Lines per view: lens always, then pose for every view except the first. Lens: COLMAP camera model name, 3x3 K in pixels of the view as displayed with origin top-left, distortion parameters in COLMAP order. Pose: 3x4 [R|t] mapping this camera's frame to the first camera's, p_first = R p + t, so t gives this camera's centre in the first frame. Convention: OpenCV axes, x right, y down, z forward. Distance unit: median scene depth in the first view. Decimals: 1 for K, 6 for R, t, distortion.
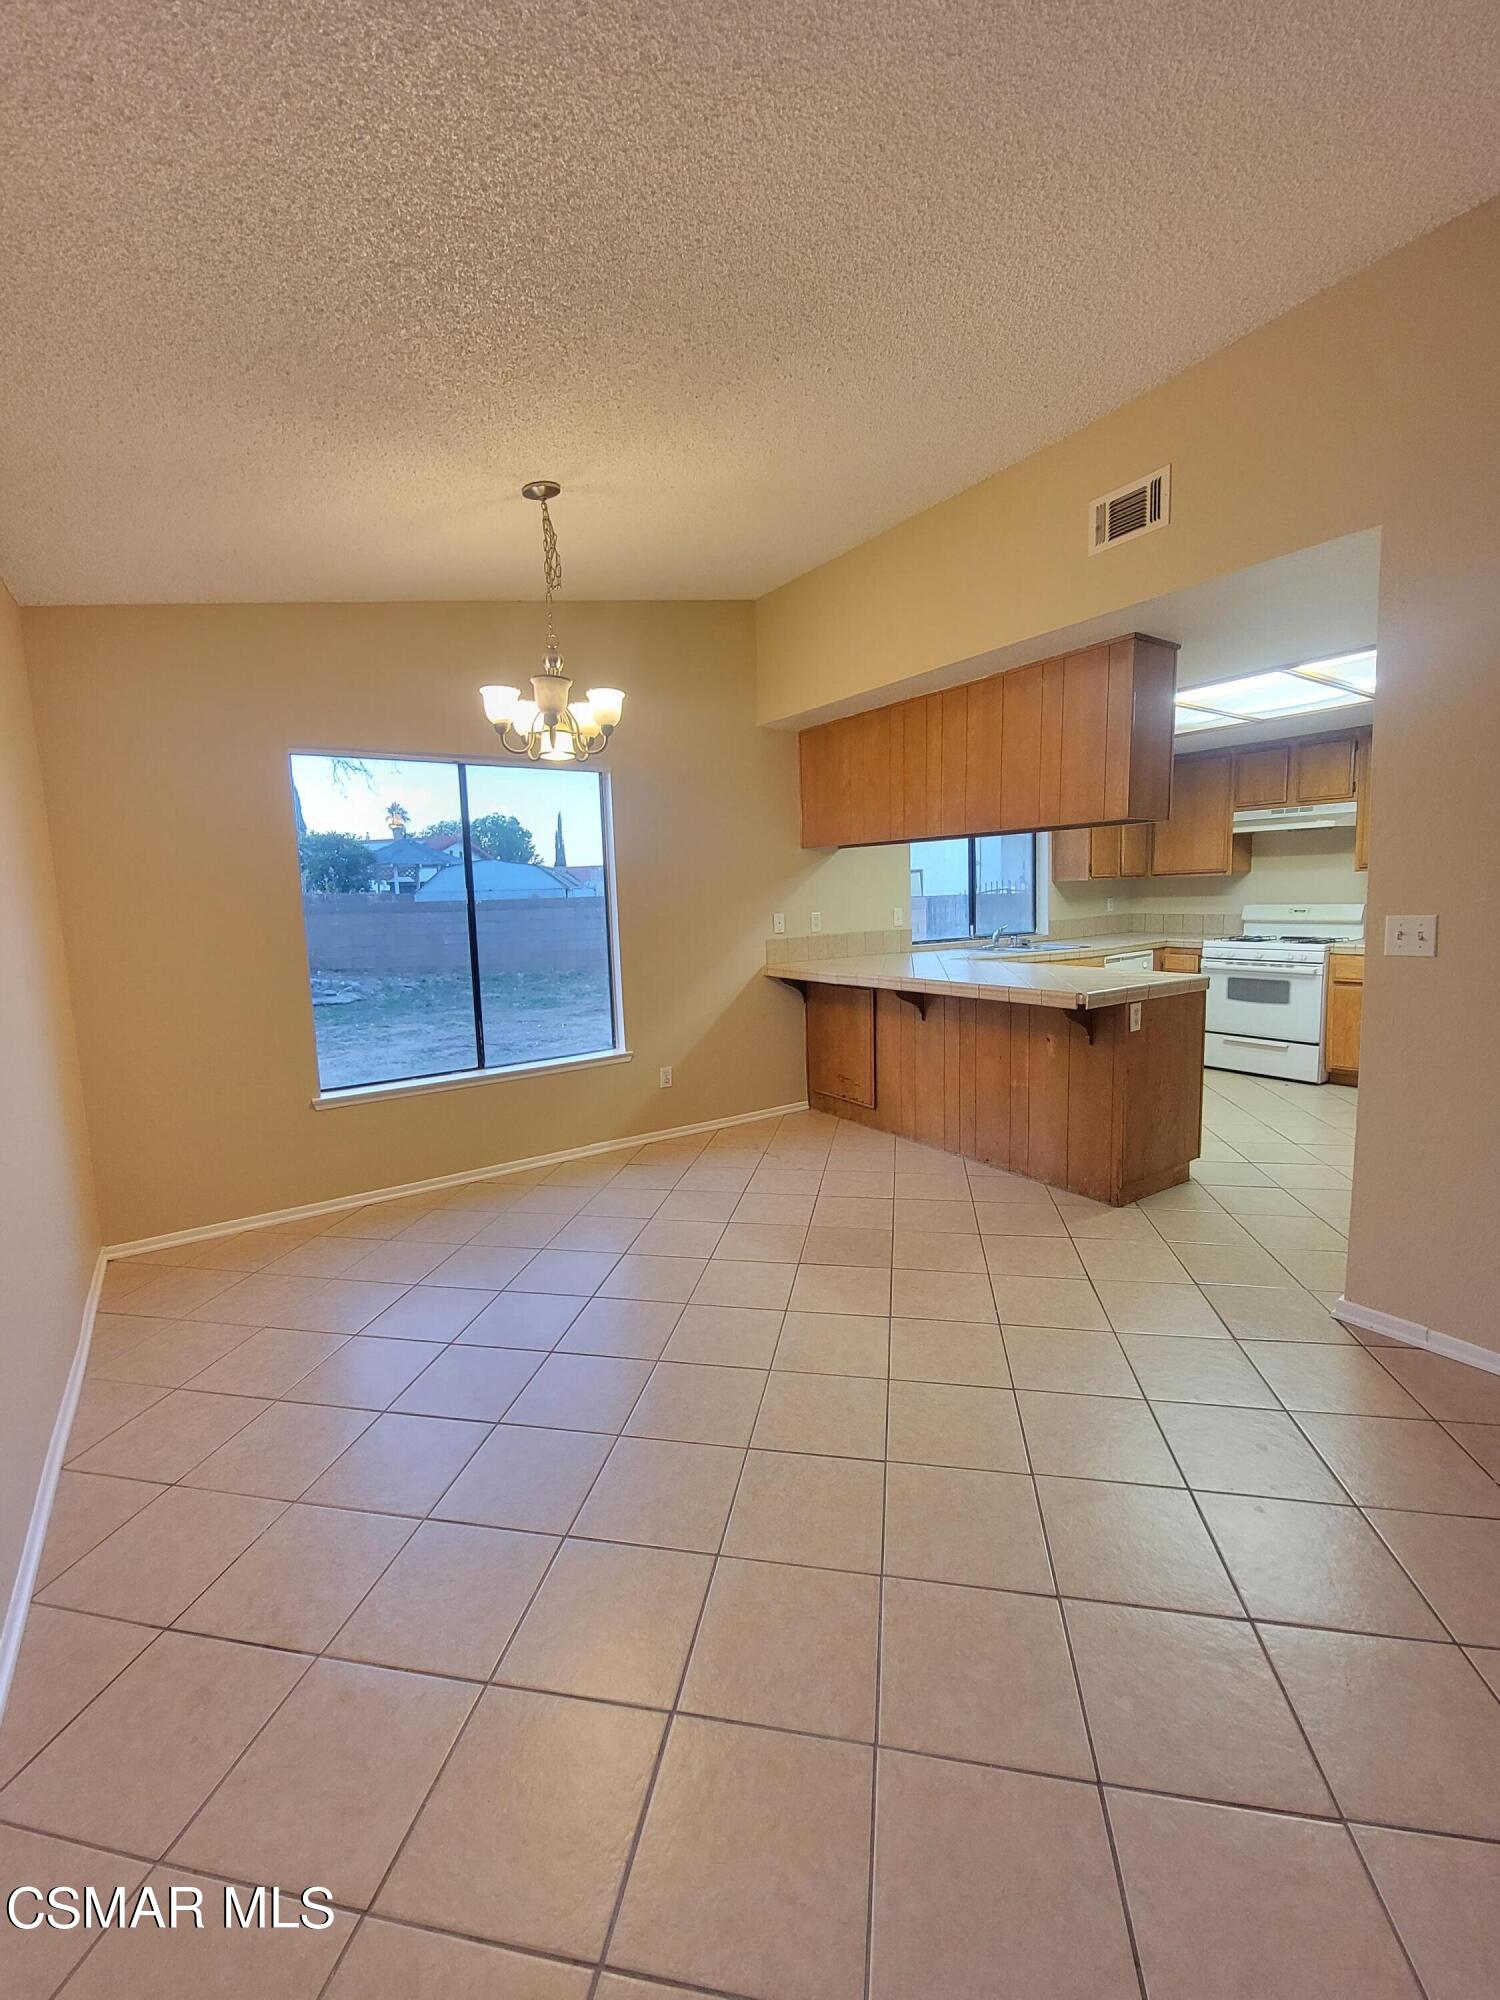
lens RADIAL K [[814.5, 0, 749.7], [0, 814.5, 988.0], [0, 0, 1]] dist [-0.002693, -0.001506]
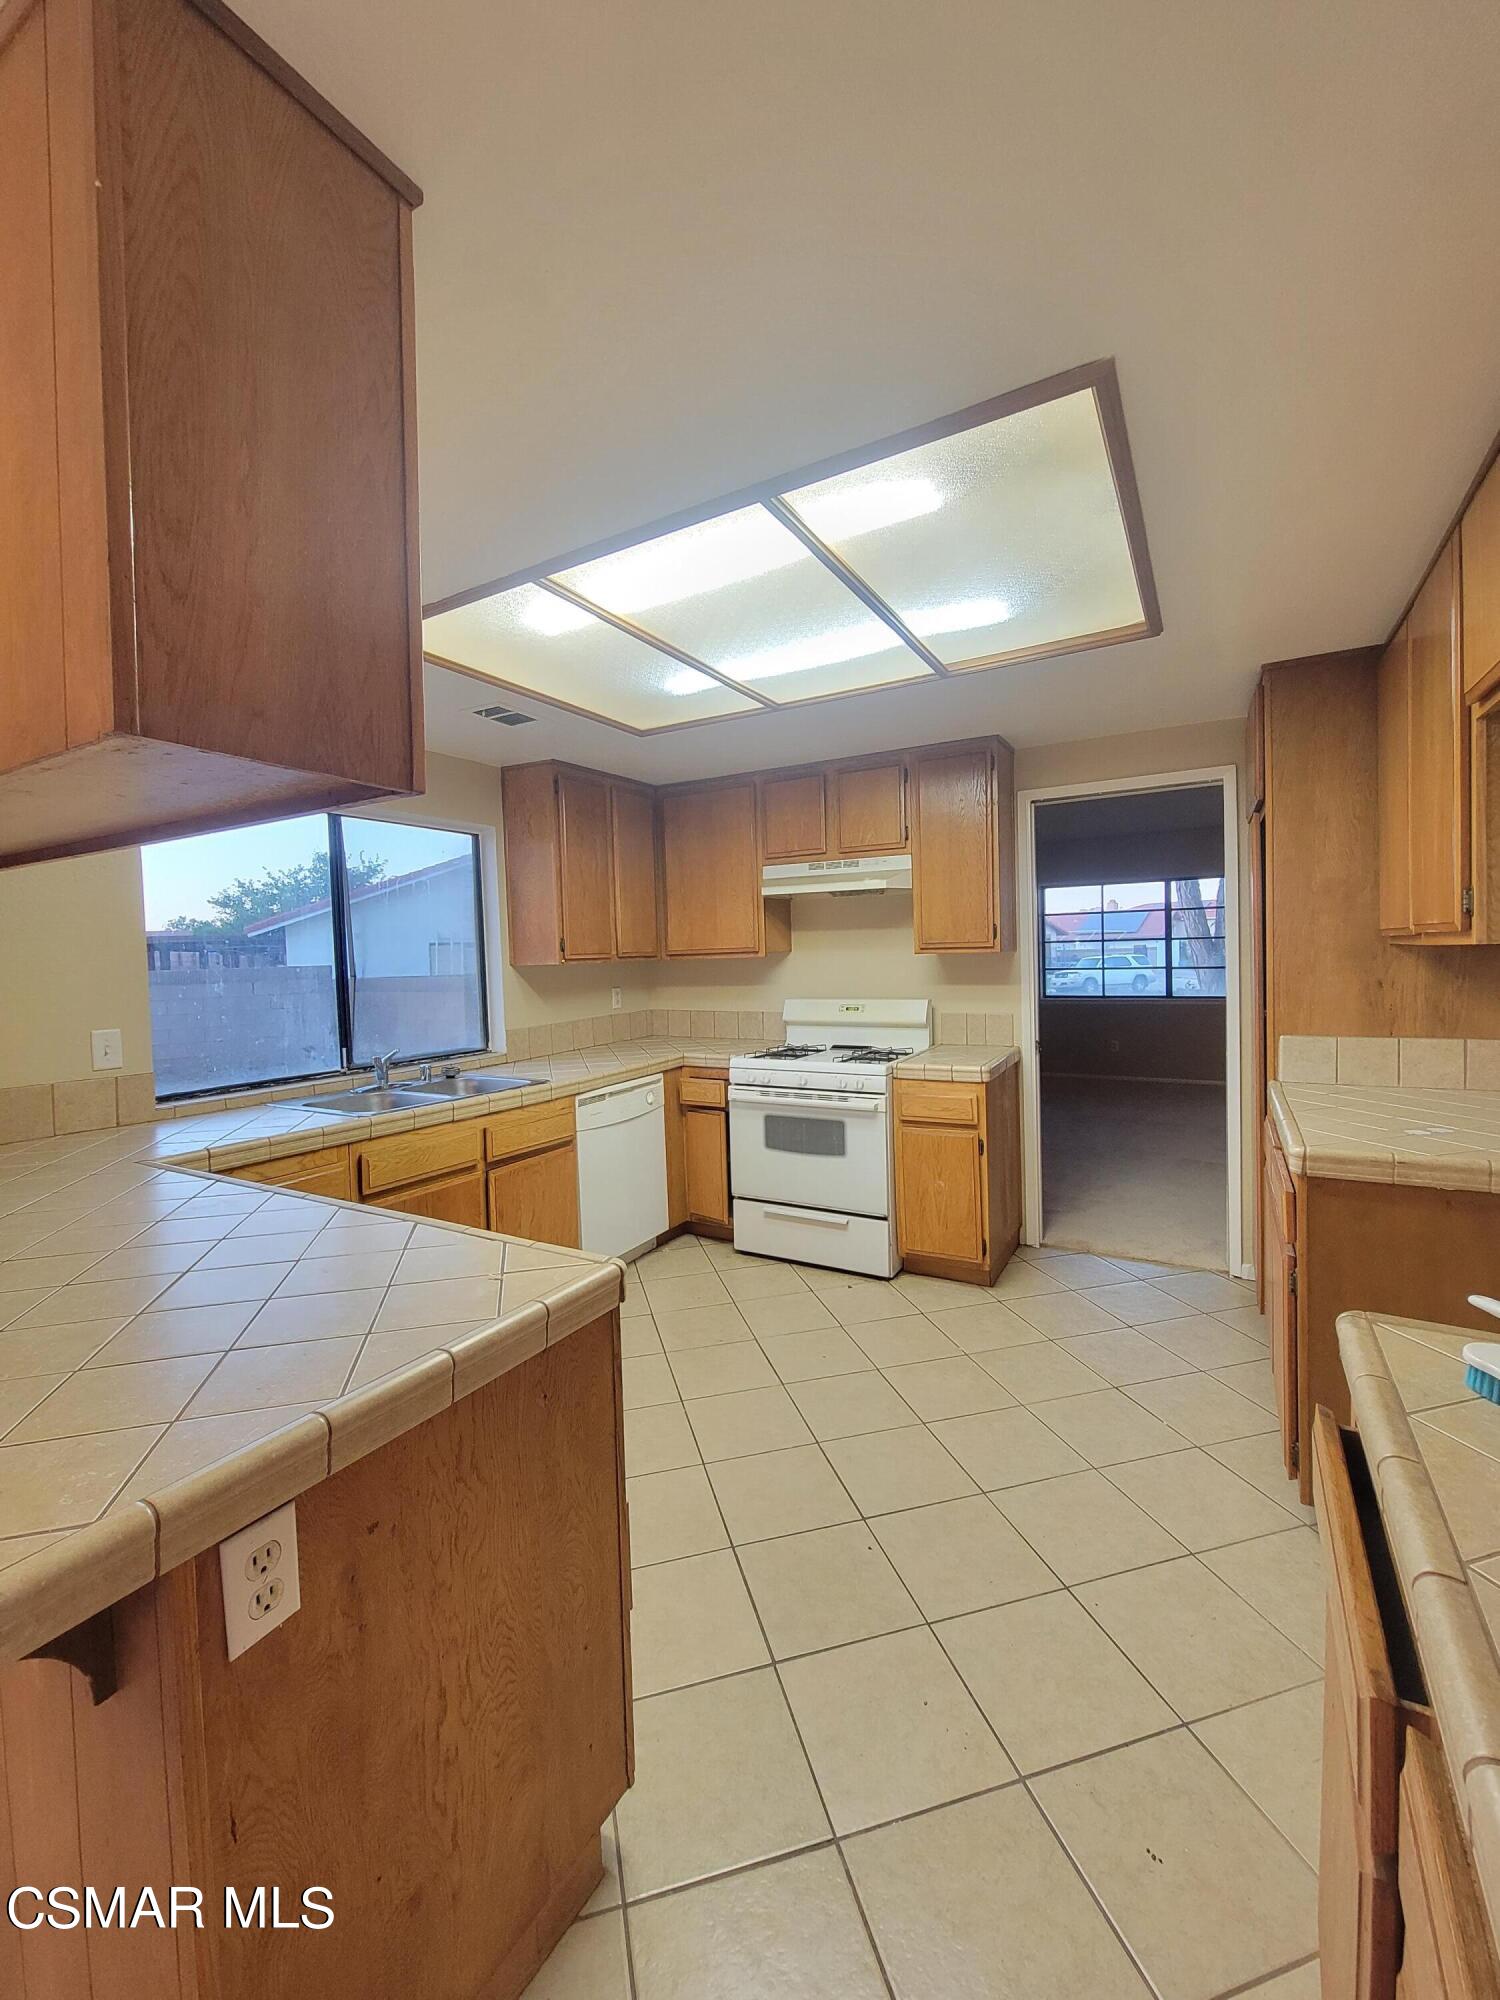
lens RADIAL K [[814.5, 0, 749.7], [0, 814.5, 988.0], [0, 0, 1]] dist [-0.002693, -0.001506]
pose [[0.899021, -0.013958, 0.437683, 0.305364], [0.050694, 0.996089, -0.072361, -0.069619], [-0.434962, 0.087242, 0.896213, 0.430044]]
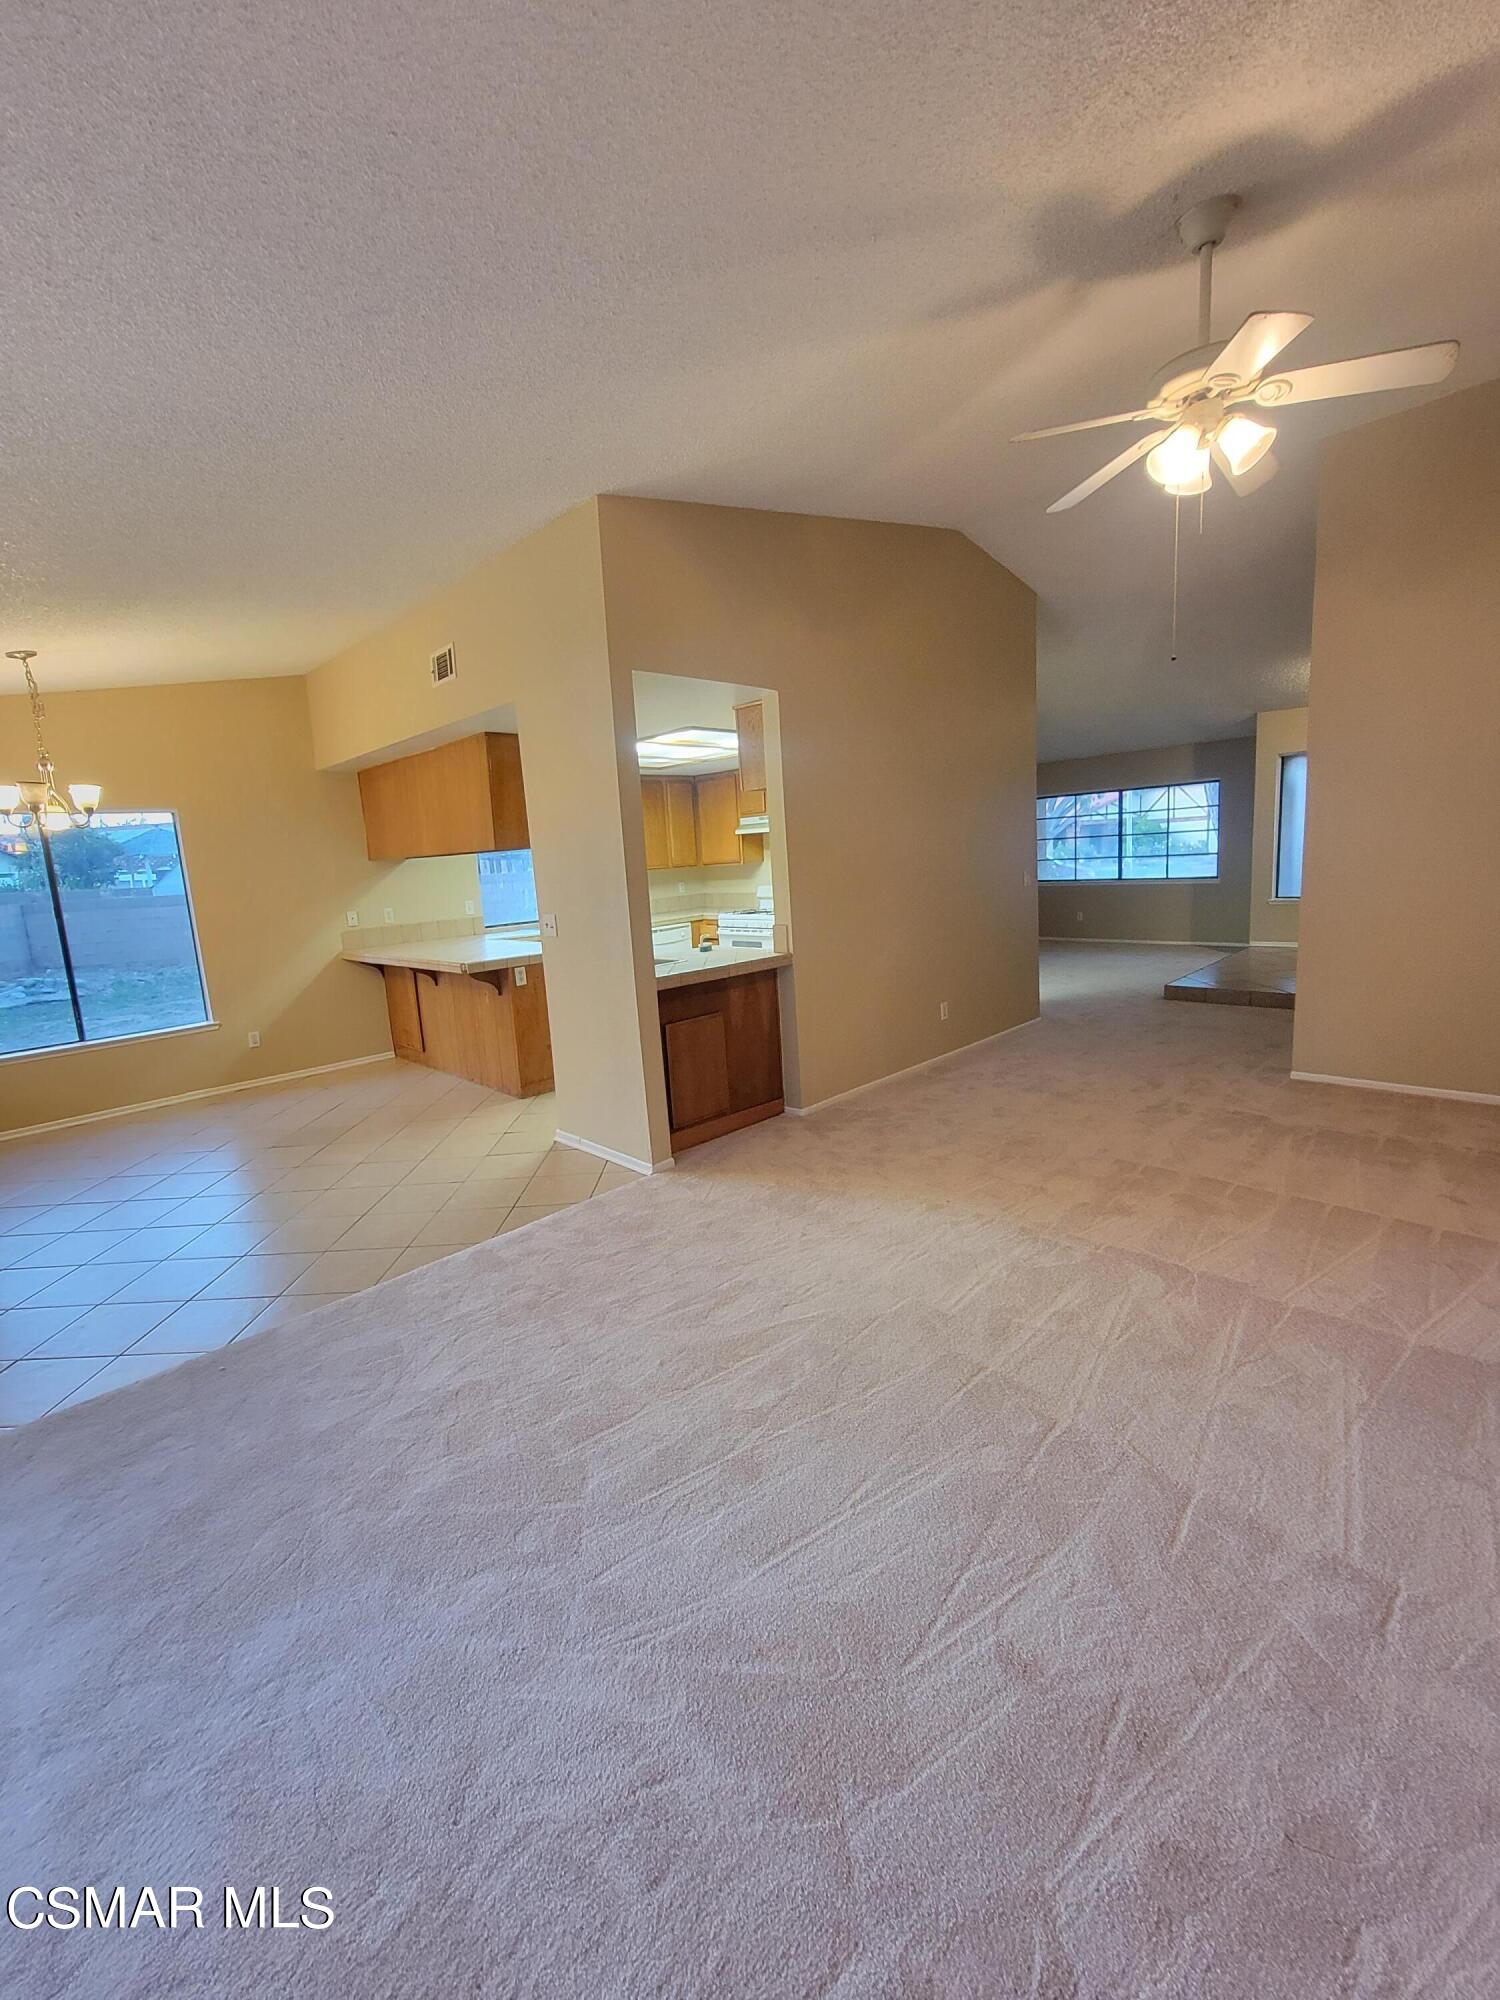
lens RADIAL K [[814.5, 0, 749.7], [0, 814.5, 988.0], [0, 0, 1]] dist [-0.002693, -0.001506]
pose [[0.982554, -0.059267, 0.176280, 0.382973], [0.052293, 0.997664, 0.043951, 0.007665], [-0.178473, -0.033966, 0.983358, -0.372241]]
